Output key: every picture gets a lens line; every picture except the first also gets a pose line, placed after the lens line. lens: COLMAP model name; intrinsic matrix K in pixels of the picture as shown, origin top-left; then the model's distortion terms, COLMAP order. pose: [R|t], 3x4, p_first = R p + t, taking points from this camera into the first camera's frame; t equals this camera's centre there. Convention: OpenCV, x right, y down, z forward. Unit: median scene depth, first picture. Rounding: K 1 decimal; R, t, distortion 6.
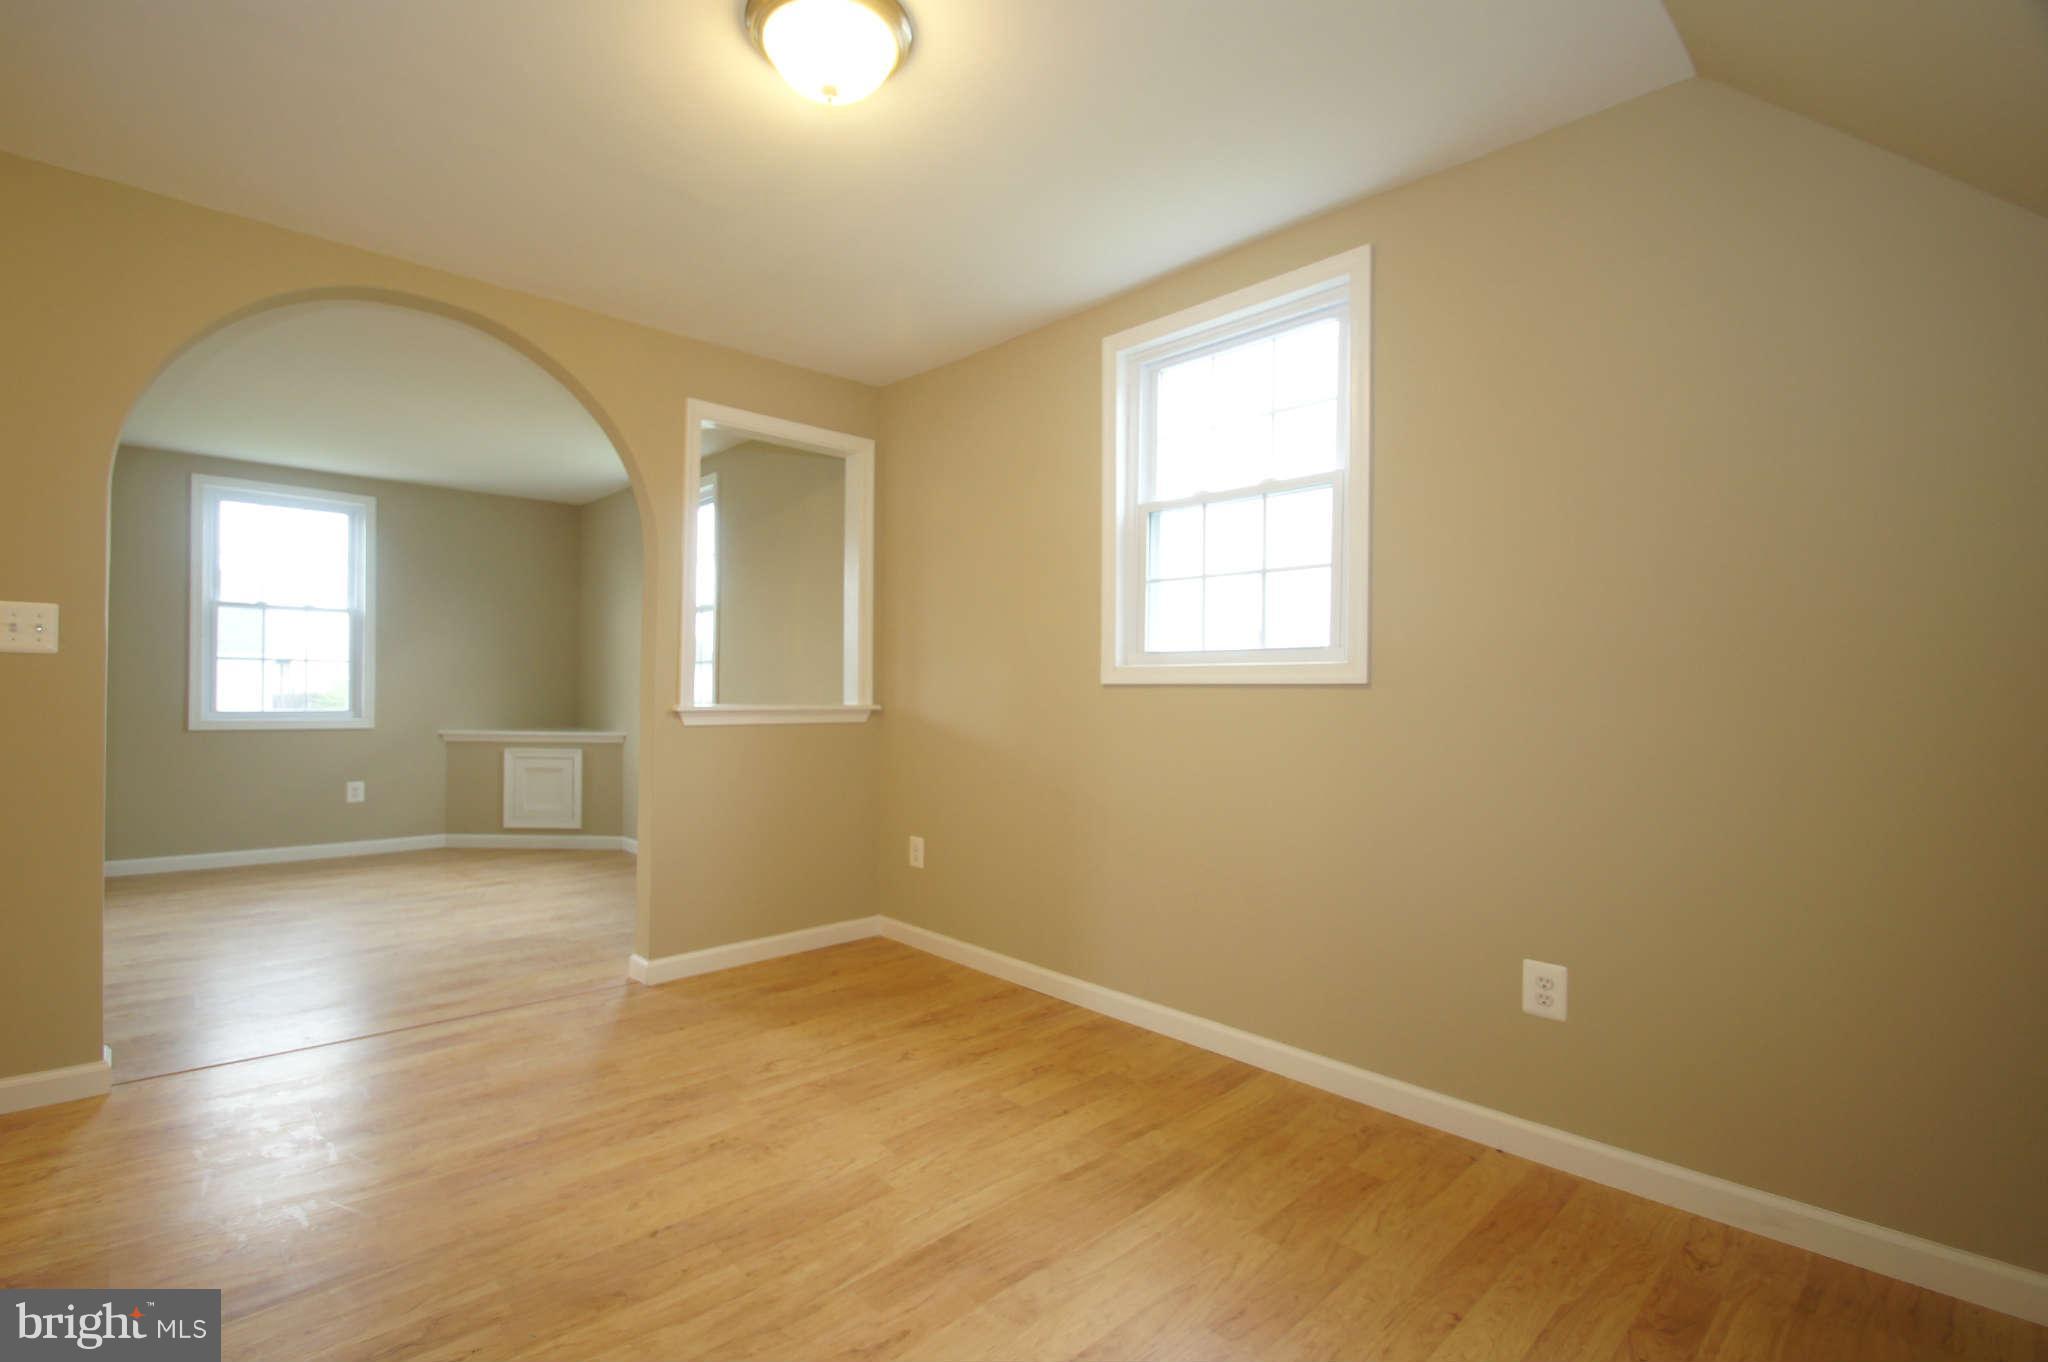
lens RADIAL K [[891.3, 0, 971.6], [0, 891.3, 692.4], [0, 0, 1]] dist [-0.002784, -0.011429]
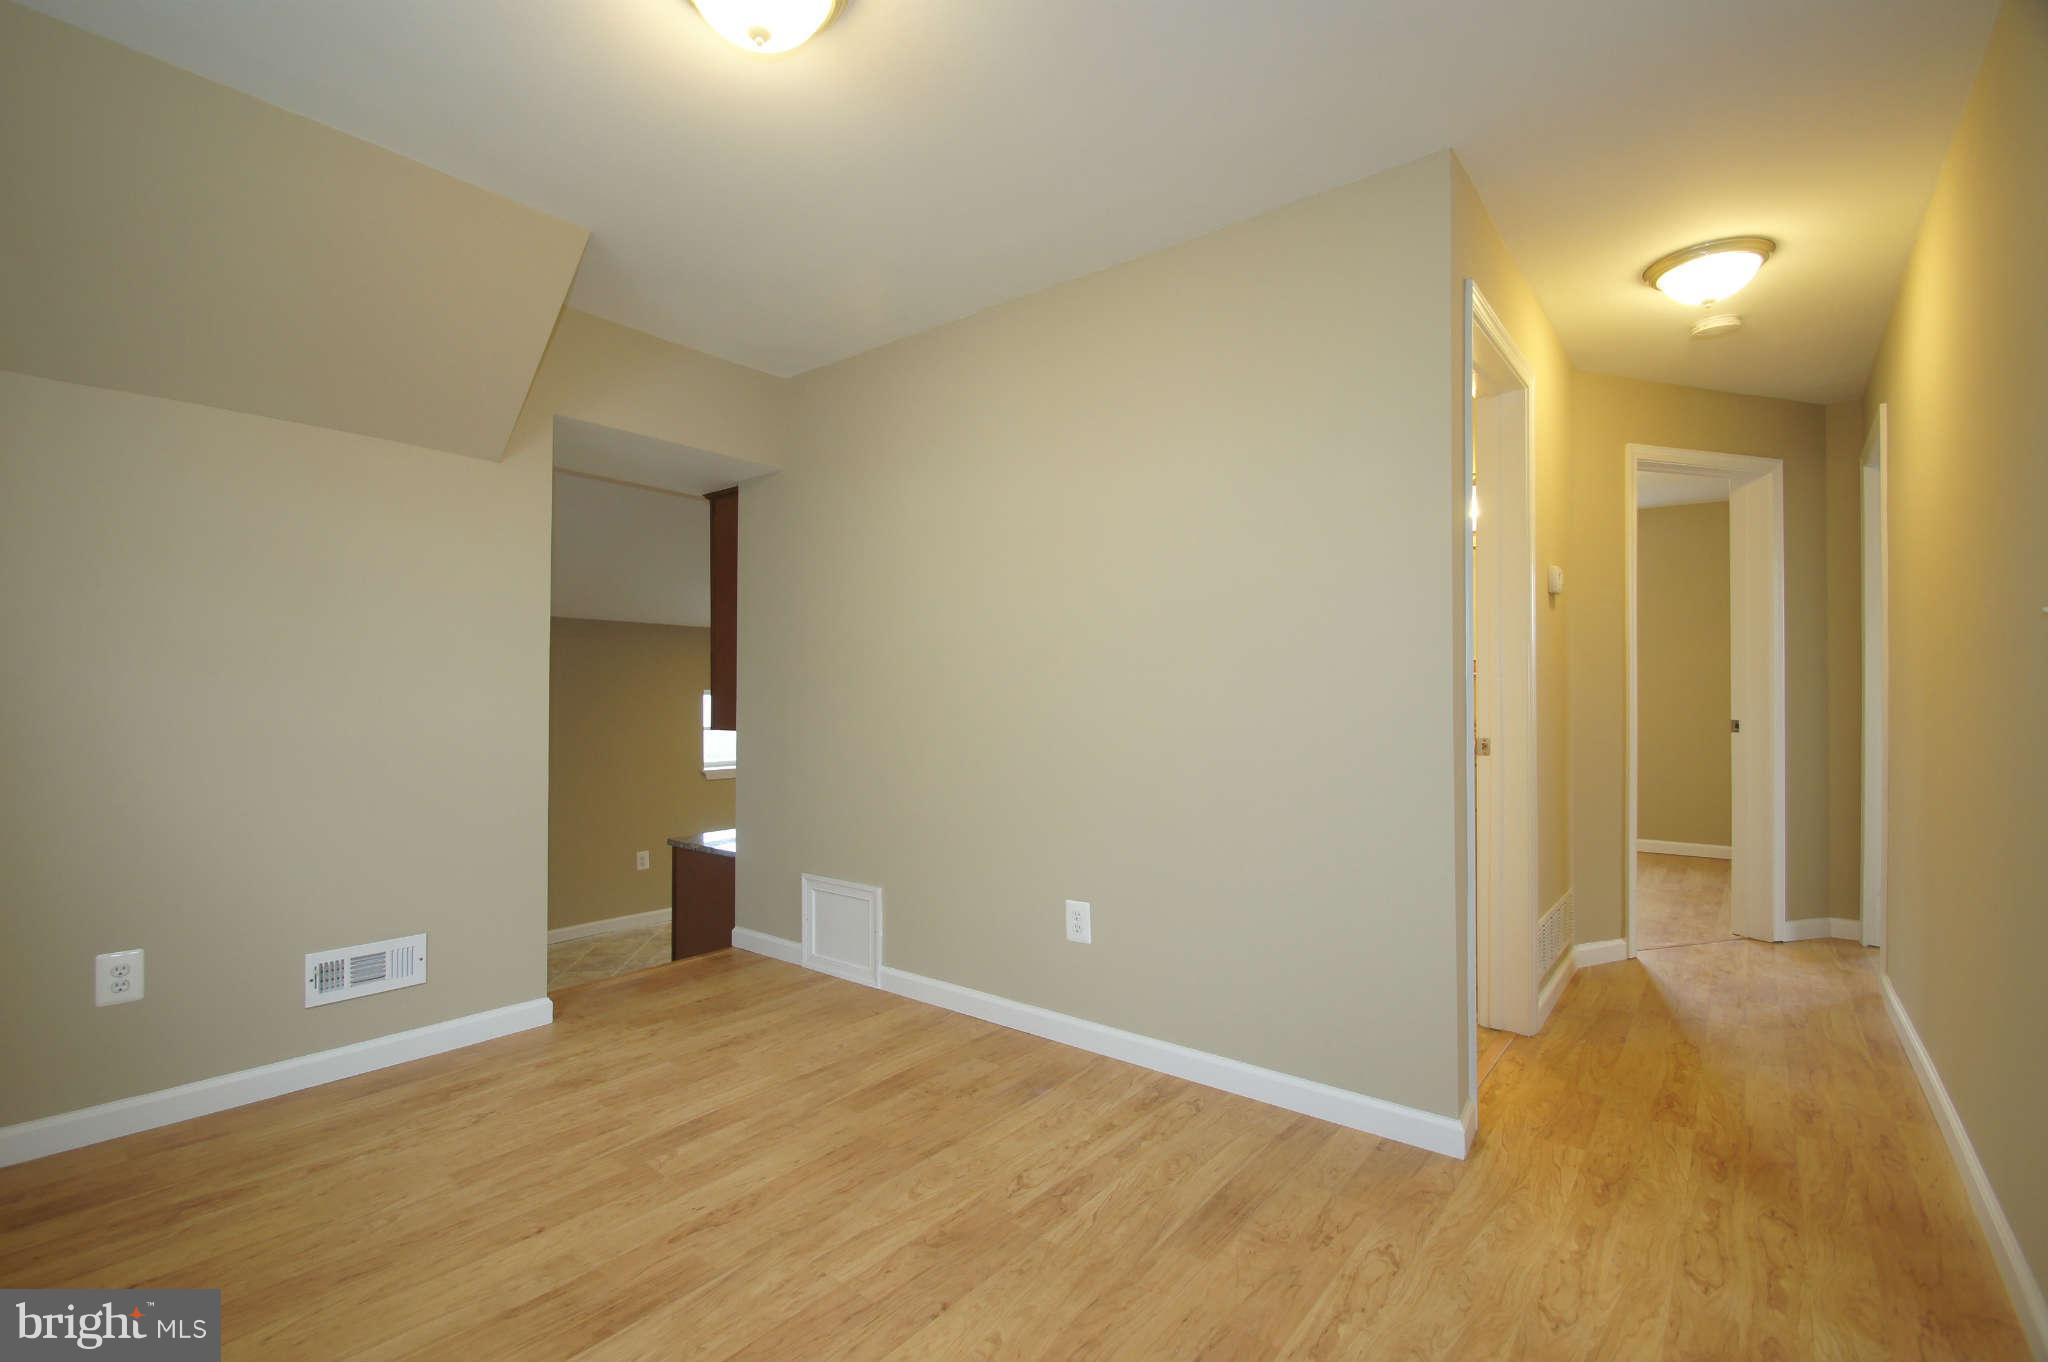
lens RADIAL K [[906.7, 0, 979.2], [0, 906.7, 685.4], [0, 0, 1]] dist [0.017213, -0.018119]
pose [[-0.990638, -0.011011, -0.136071, -0.189275], [-0.009123, 0.999853, -0.014489, -0.002623], [0.136210, -0.013112, -0.990593, 1.402547]]
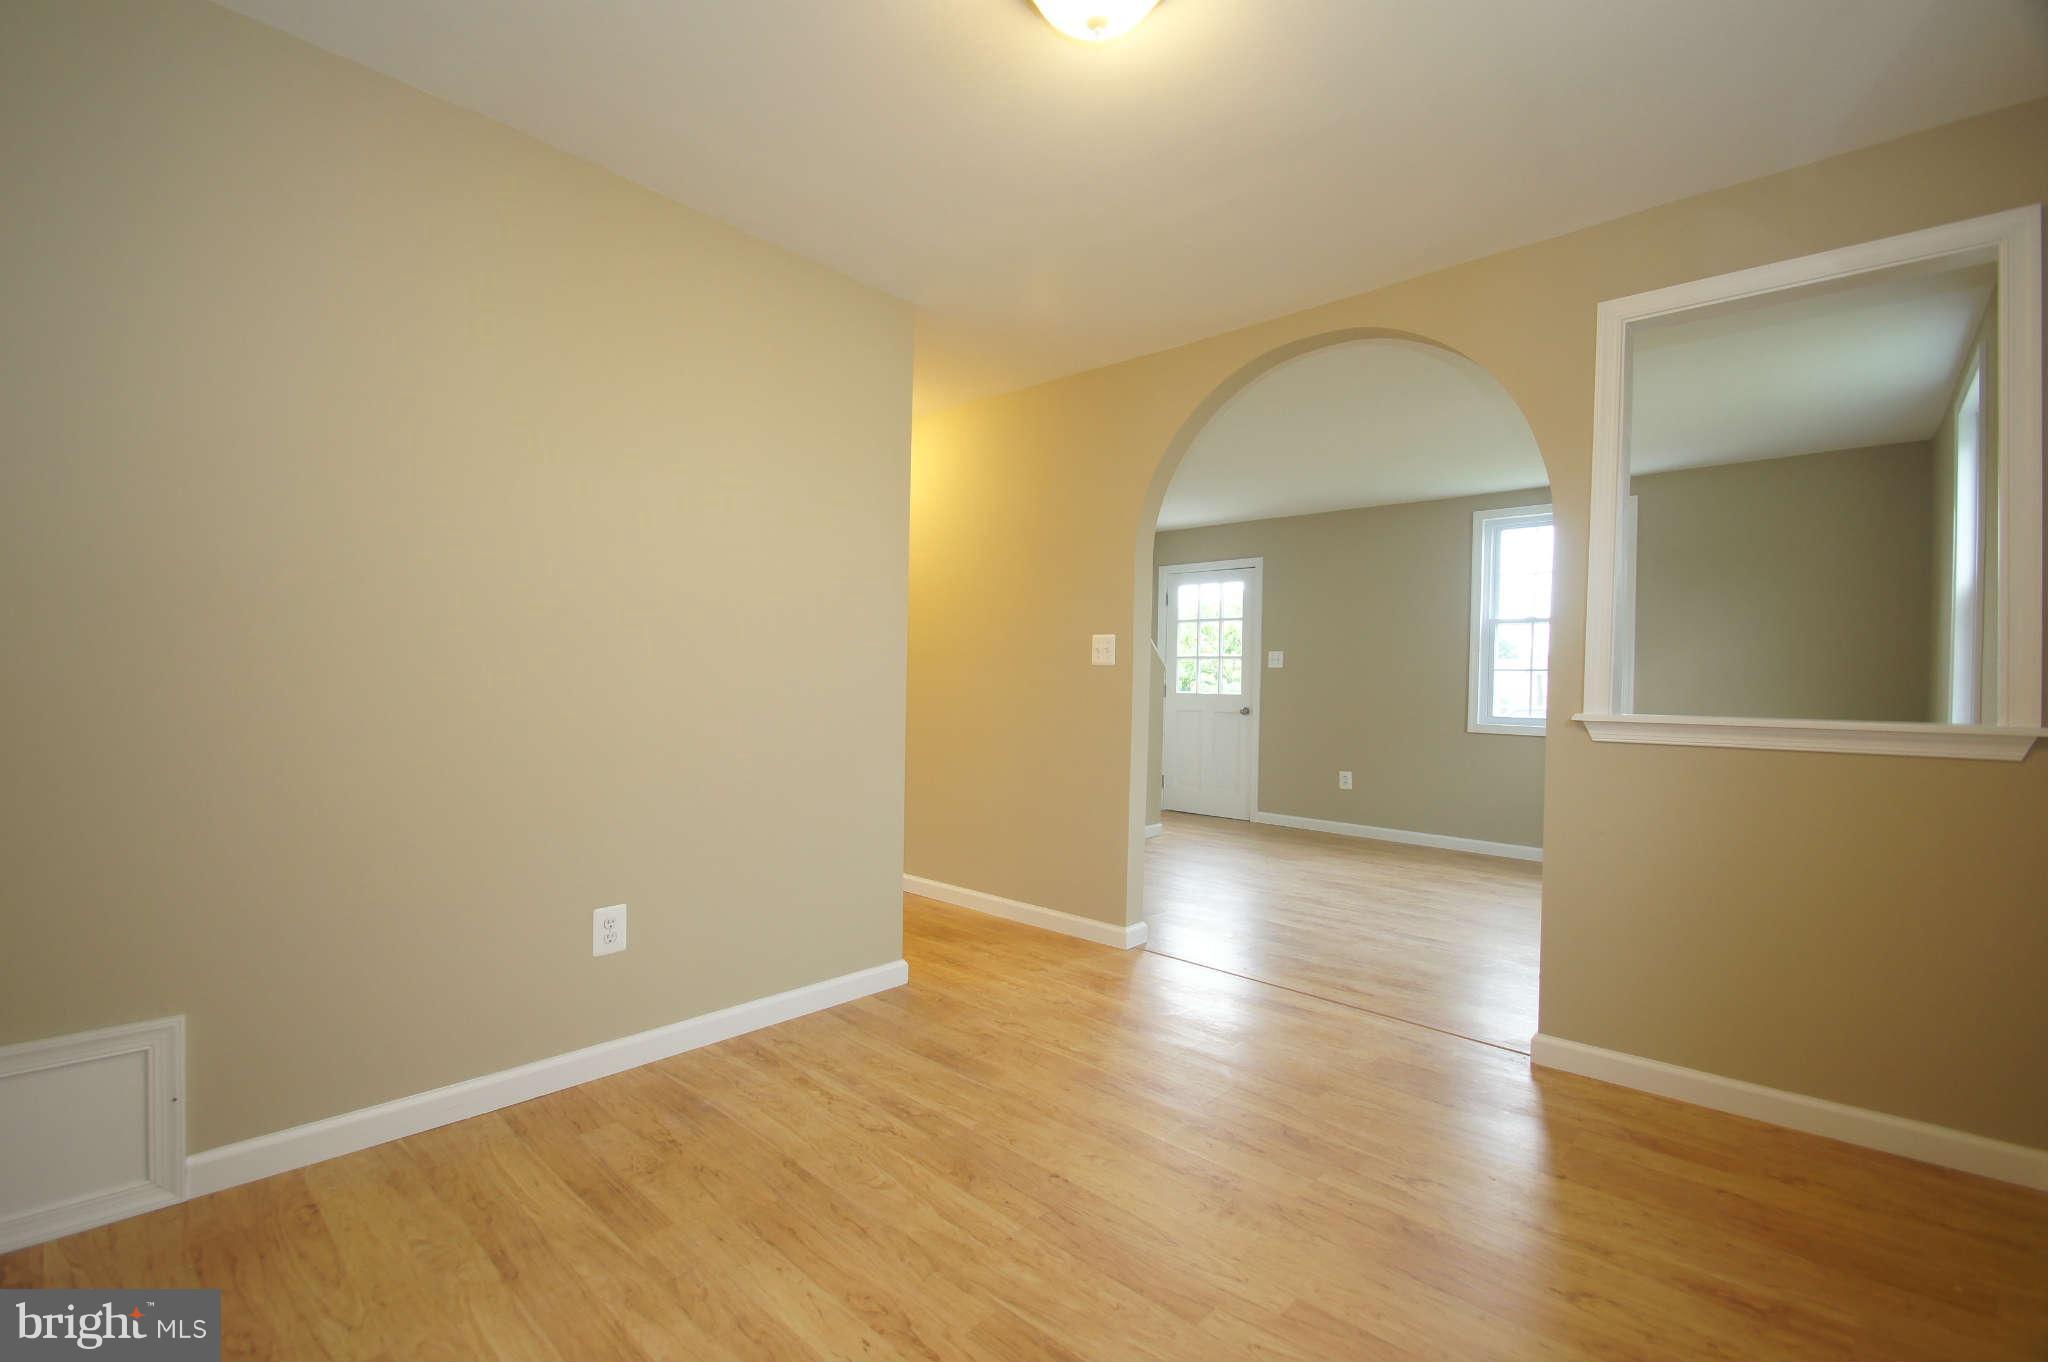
lens RADIAL K [[898.3, 0, 990.4], [0, 898.3, 693.8], [0, 0, 1]] dist [0.011687, -0.016963]
pose [[0.079906, 0.002492, -0.996799, 0.541291], [-0.021888, 0.999760, 0.000745, 0.011739], [0.996562, 0.021758, 0.079941, 0.598002]]
